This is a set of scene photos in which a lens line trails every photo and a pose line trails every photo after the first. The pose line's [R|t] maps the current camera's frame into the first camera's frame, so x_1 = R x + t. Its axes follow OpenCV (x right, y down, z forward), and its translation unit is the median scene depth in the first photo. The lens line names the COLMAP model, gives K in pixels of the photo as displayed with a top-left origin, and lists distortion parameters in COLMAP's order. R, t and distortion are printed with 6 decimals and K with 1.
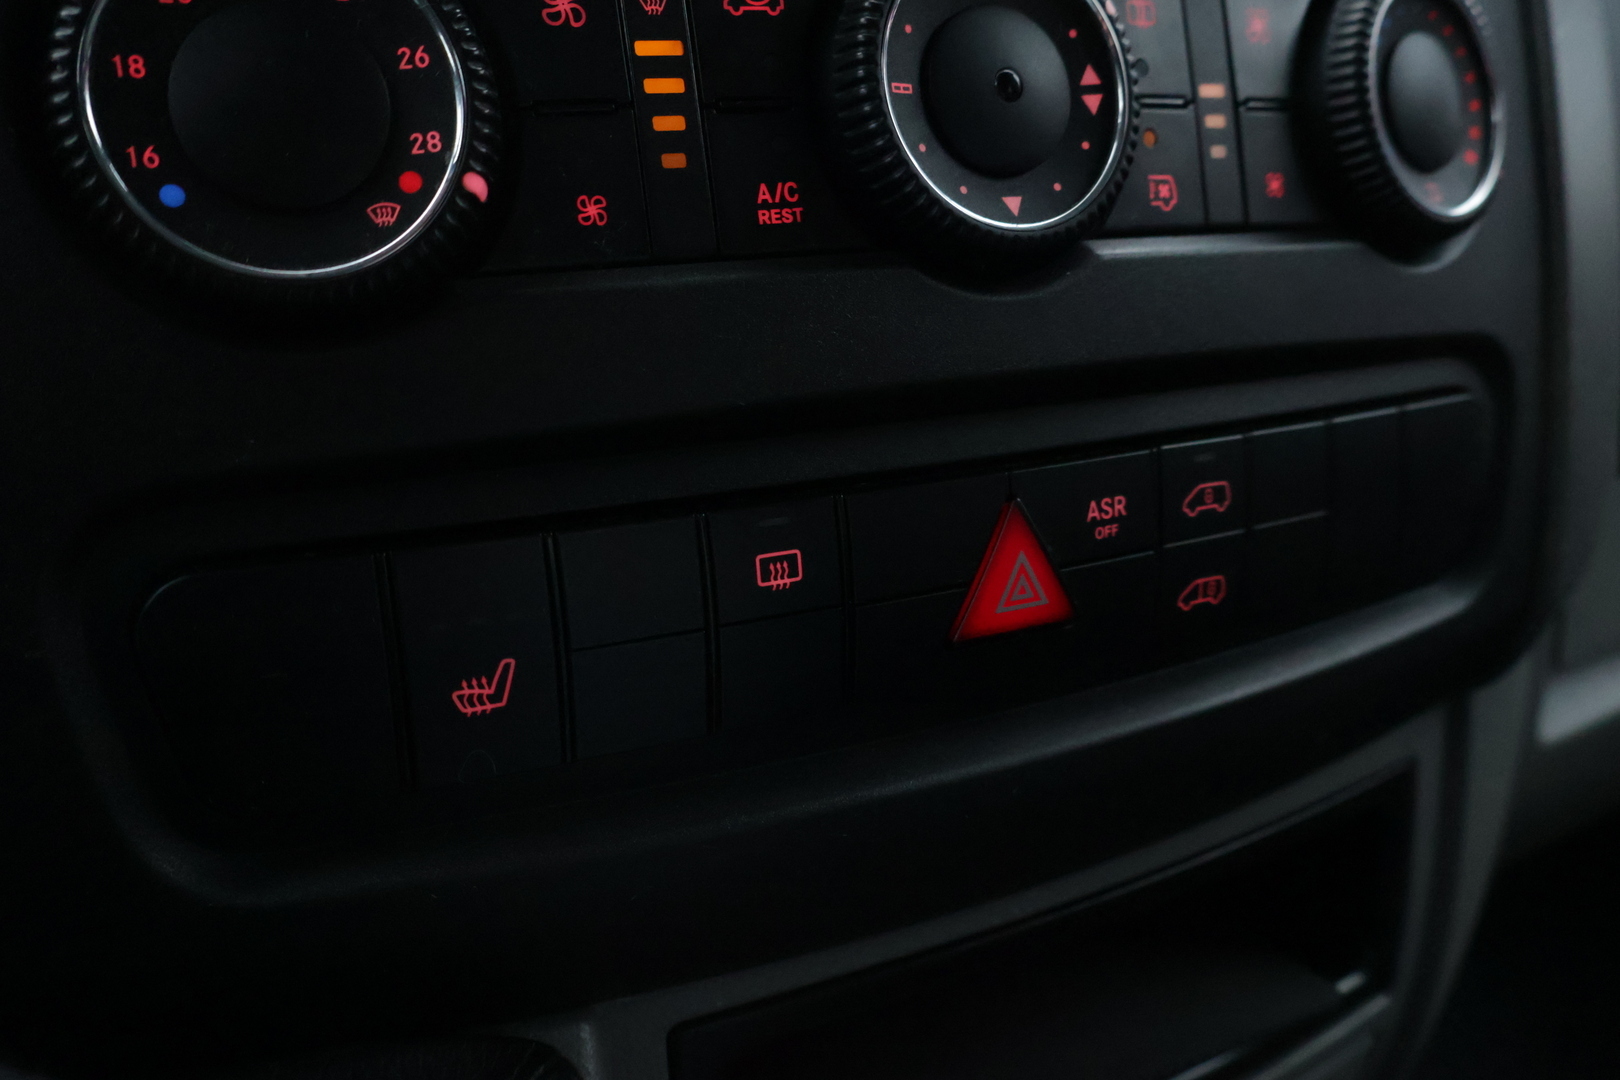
lens RADIAL K [[1367.3, 0, 807.2], [0, 1367.3, 541.6], [0, 0, 1]] dist [0.030590, -0.022155]
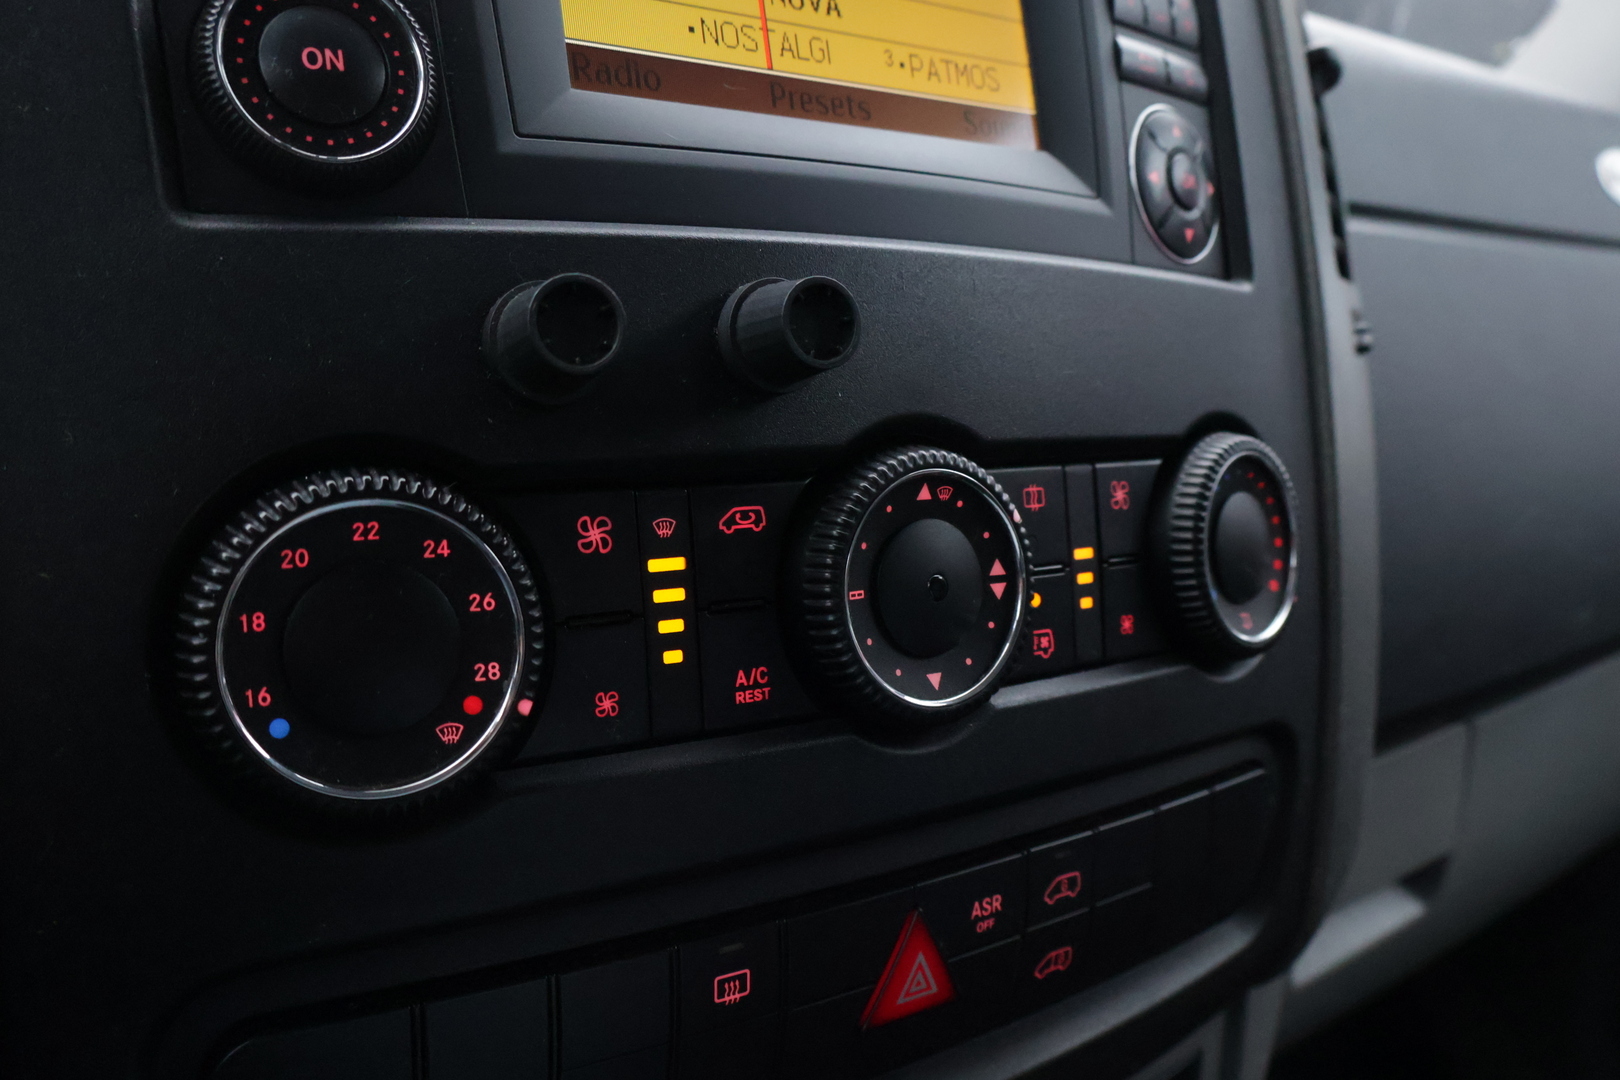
lens RADIAL K [[1472.6, 0, 815.3], [0, 1472.6, 537.2], [0, 0, 1]] dist [0.031288, 0.000000]
pose [[0.982170, 0.063170, 0.177064, -0.204069], [-0.059558, 0.997895, -0.025642, -0.346252], [-0.178311, 0.014639, 0.983865, -0.292586]]
